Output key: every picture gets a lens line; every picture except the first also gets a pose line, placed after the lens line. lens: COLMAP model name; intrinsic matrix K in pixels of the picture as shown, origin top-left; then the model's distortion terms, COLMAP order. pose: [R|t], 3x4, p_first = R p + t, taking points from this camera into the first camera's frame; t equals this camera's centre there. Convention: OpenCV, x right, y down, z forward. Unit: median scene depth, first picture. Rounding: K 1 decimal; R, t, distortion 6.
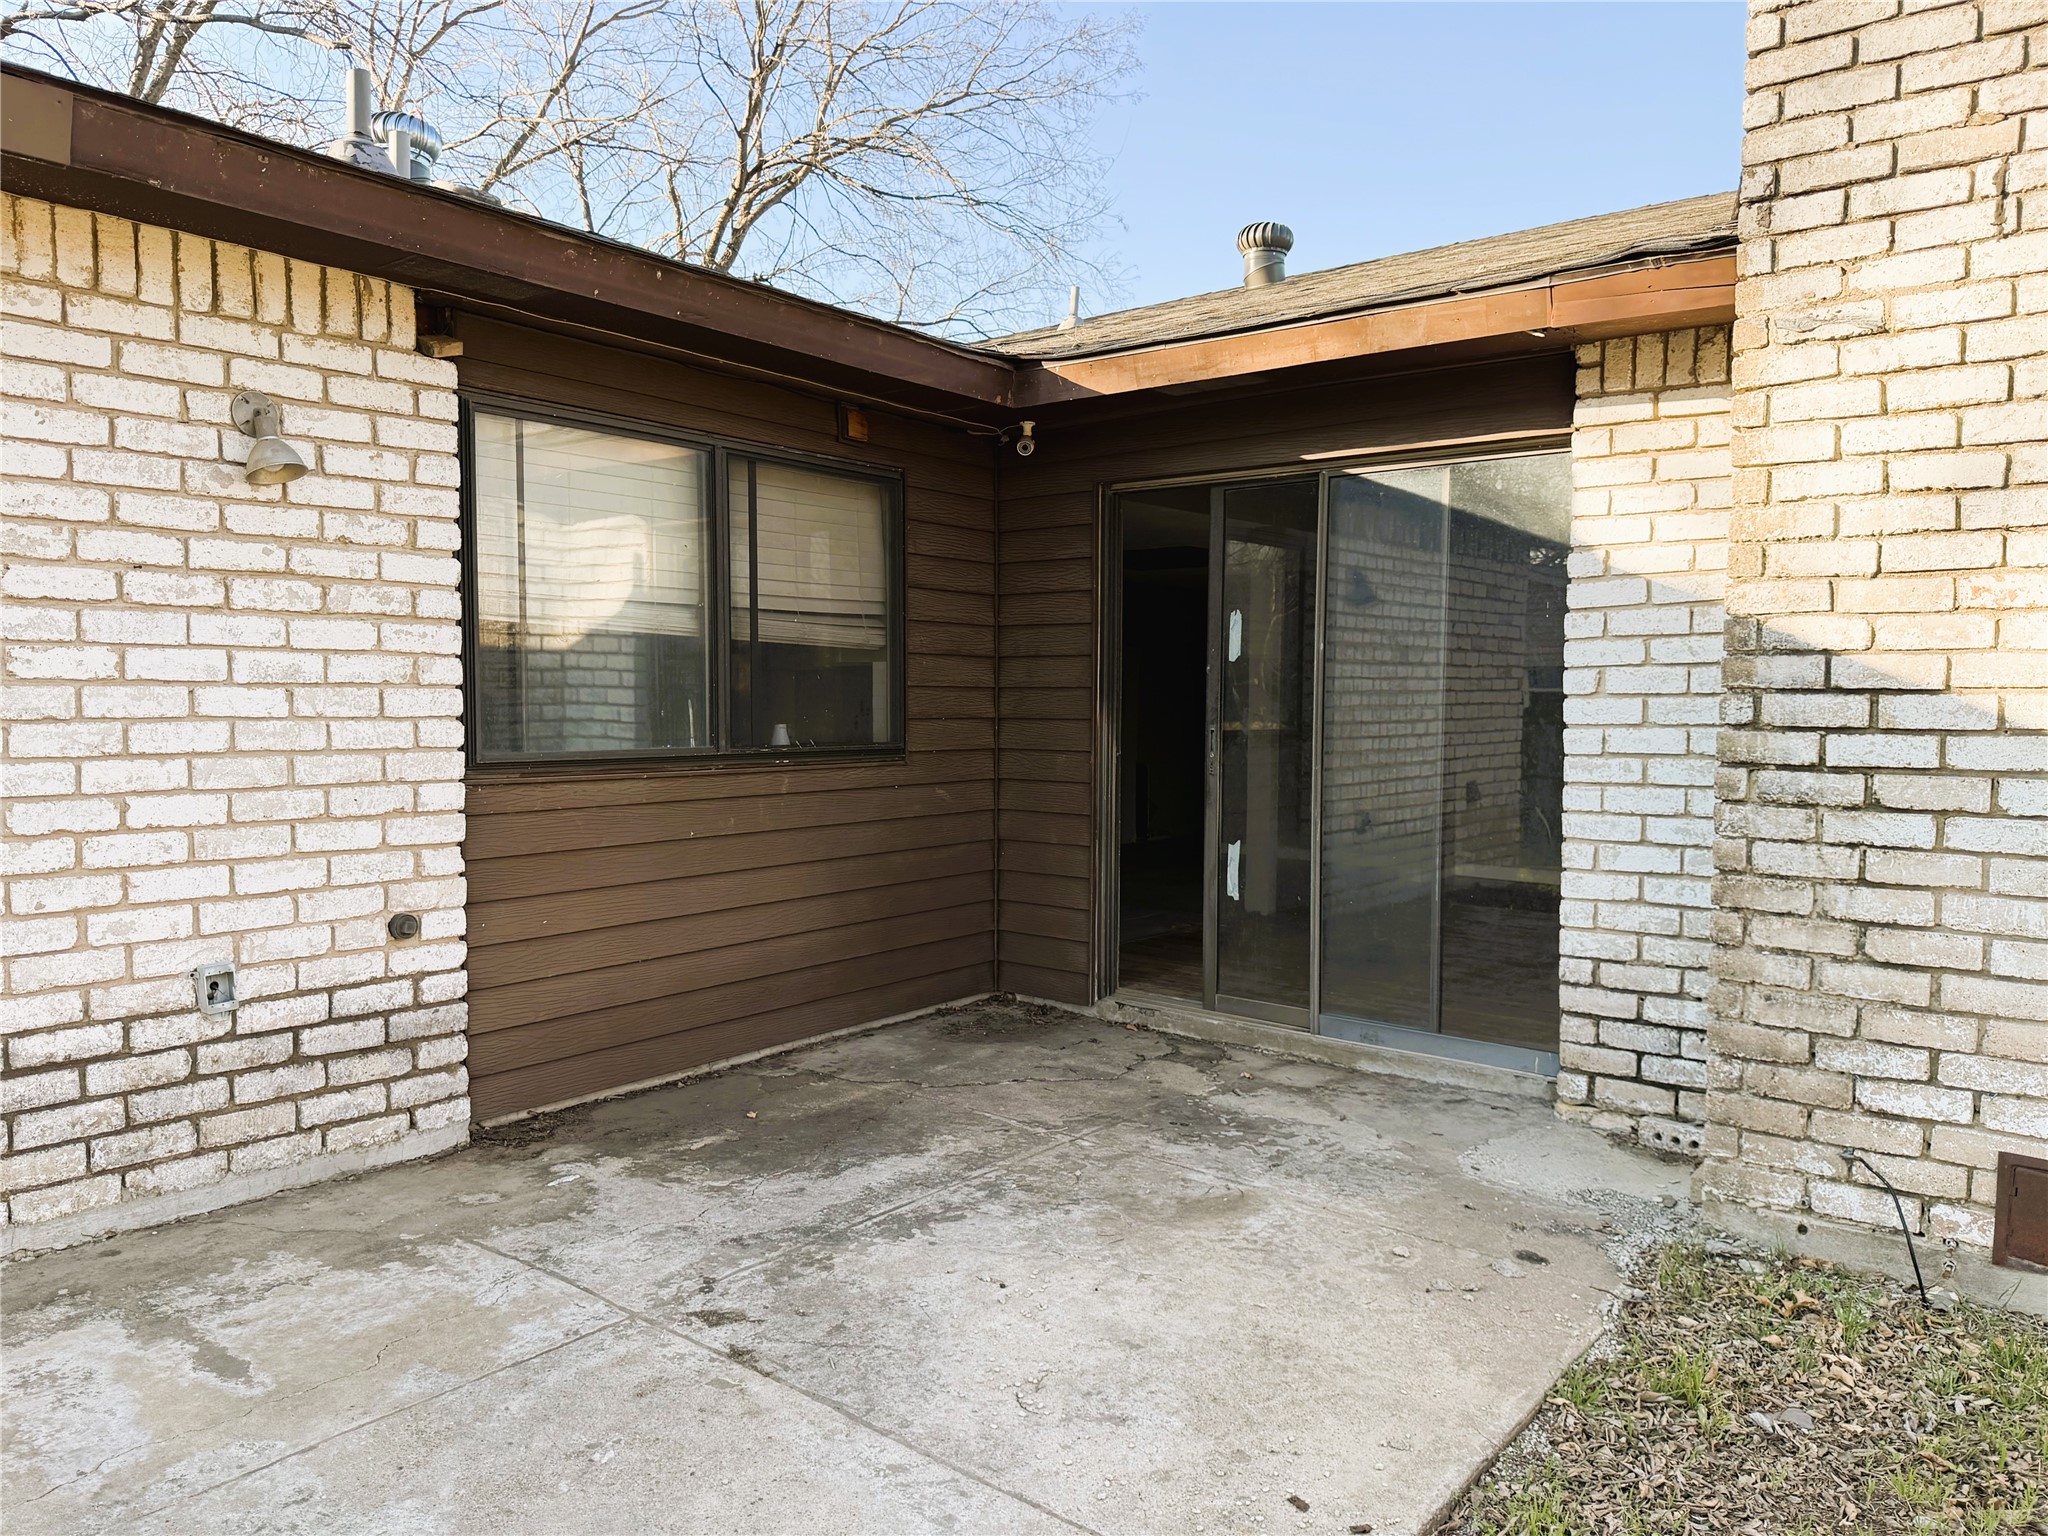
lens RADIAL K [[1446.2, 0, 1036.8], [0, 1446.2, 778.0], [0, 0, 1]] dist [-0.006993, -0.004806]
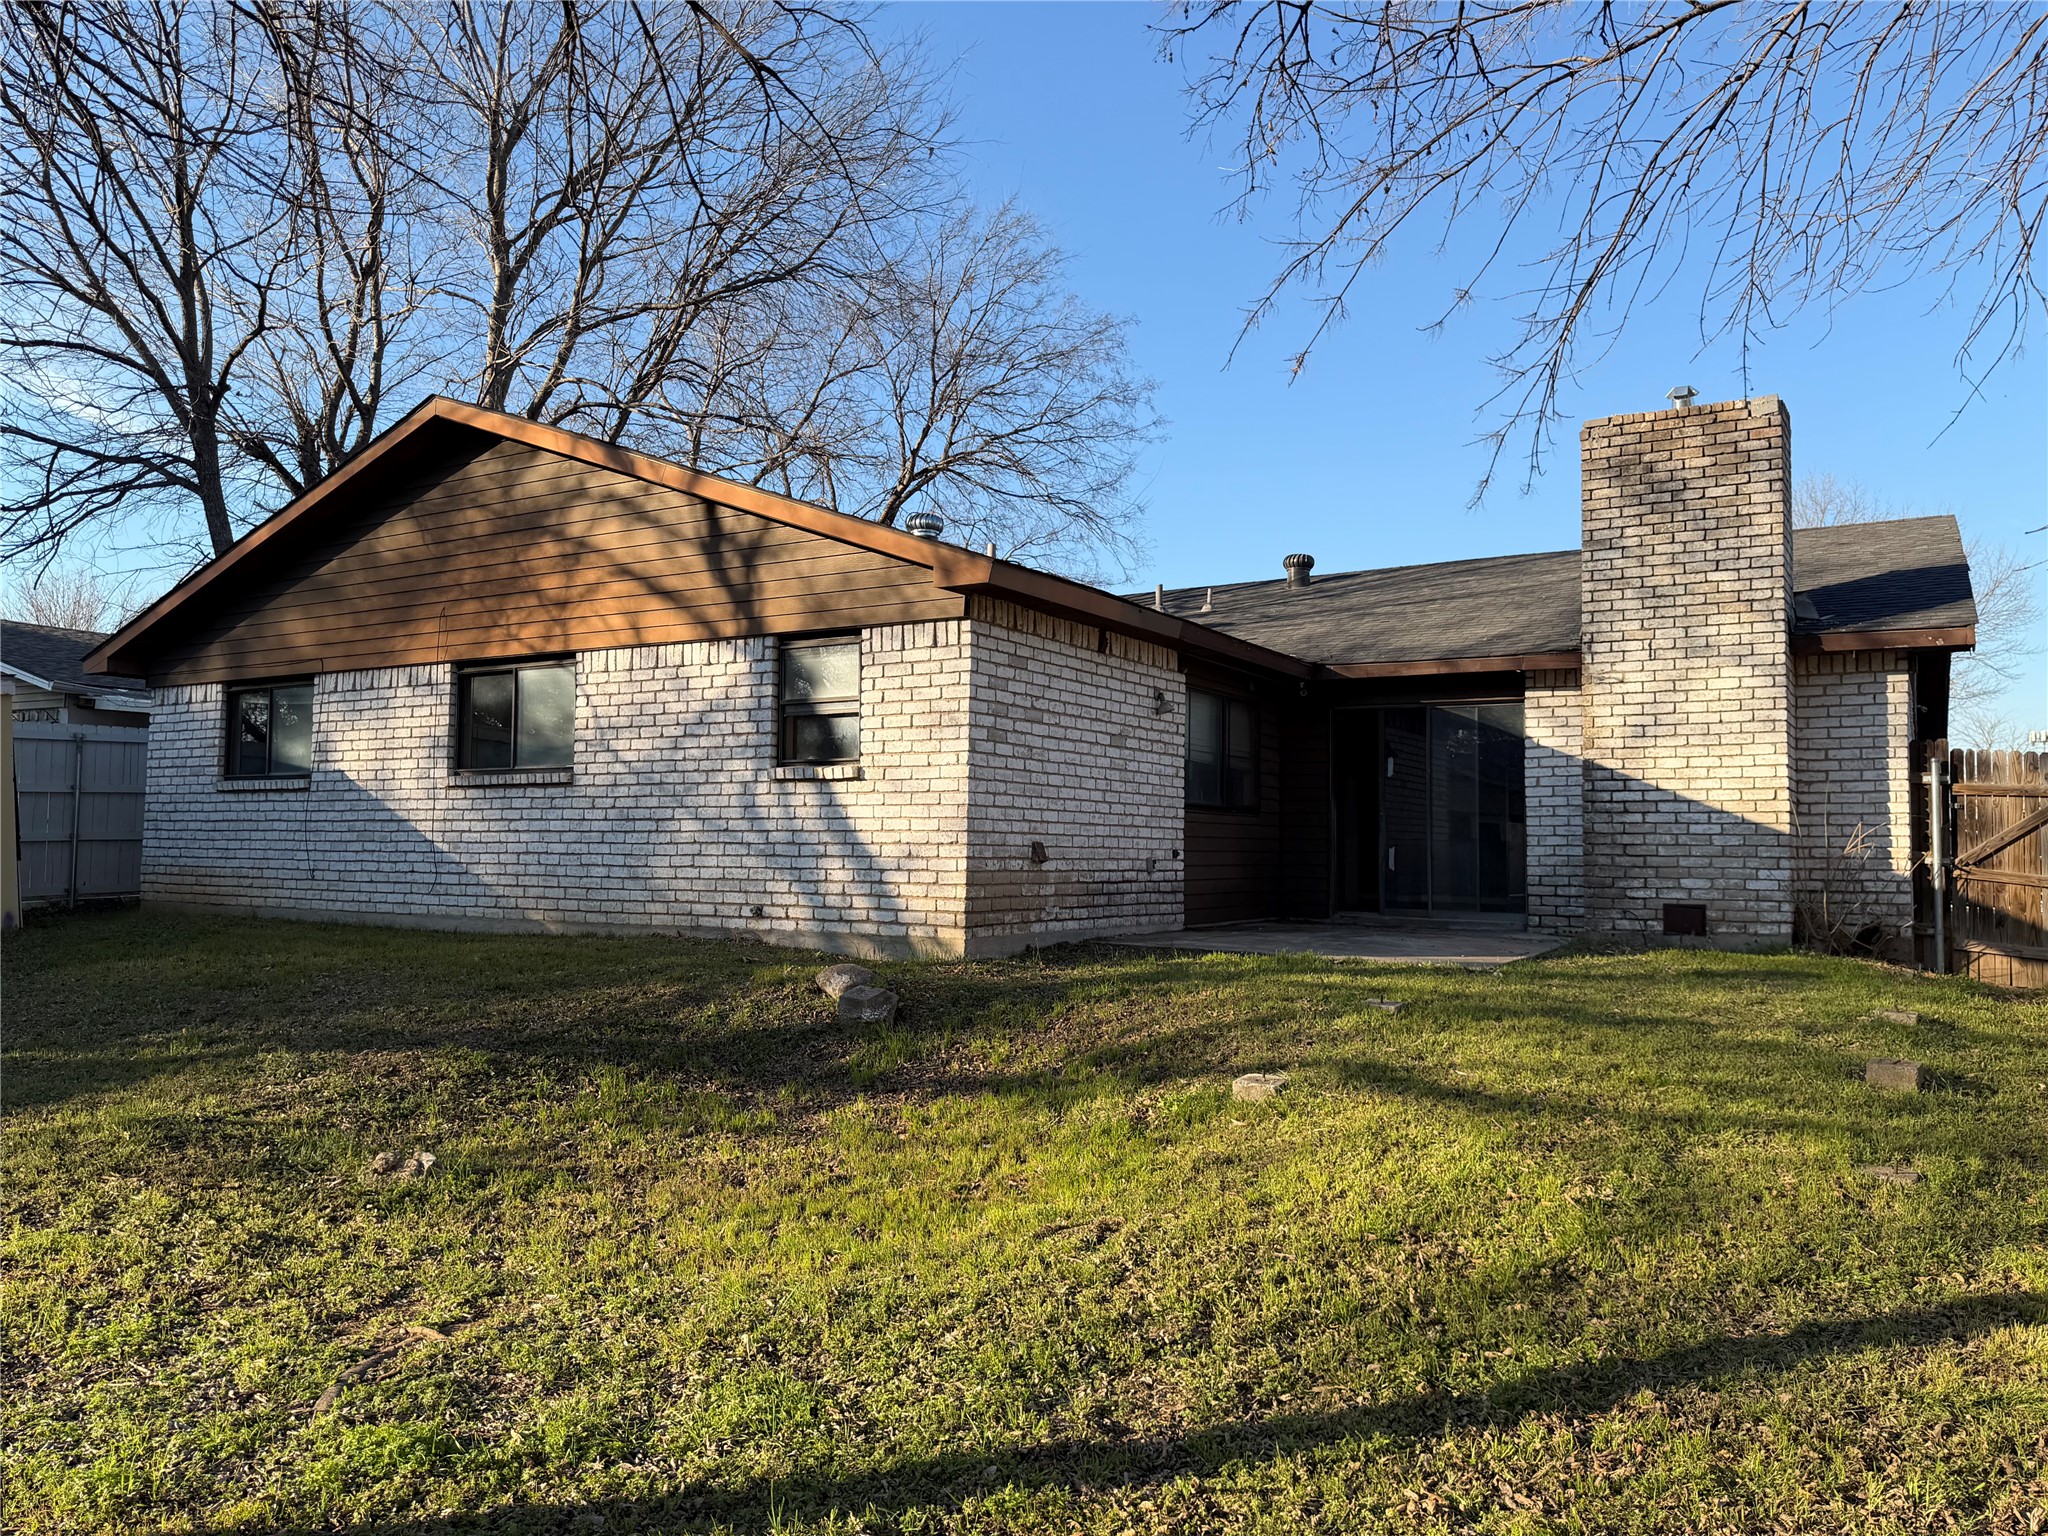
lens RADIAL K [[1446.2, 0, 1009.8], [0, 1446.2, 765.1], [0, 0, 1]] dist [-0.006993, -0.004806]
pose [[0.991695, 0.016975, 0.127484, -1.288561], [-0.001553, 0.992760, -0.120107, 0.310451], [-0.128599, 0.118912, 0.984542, -2.165735]]
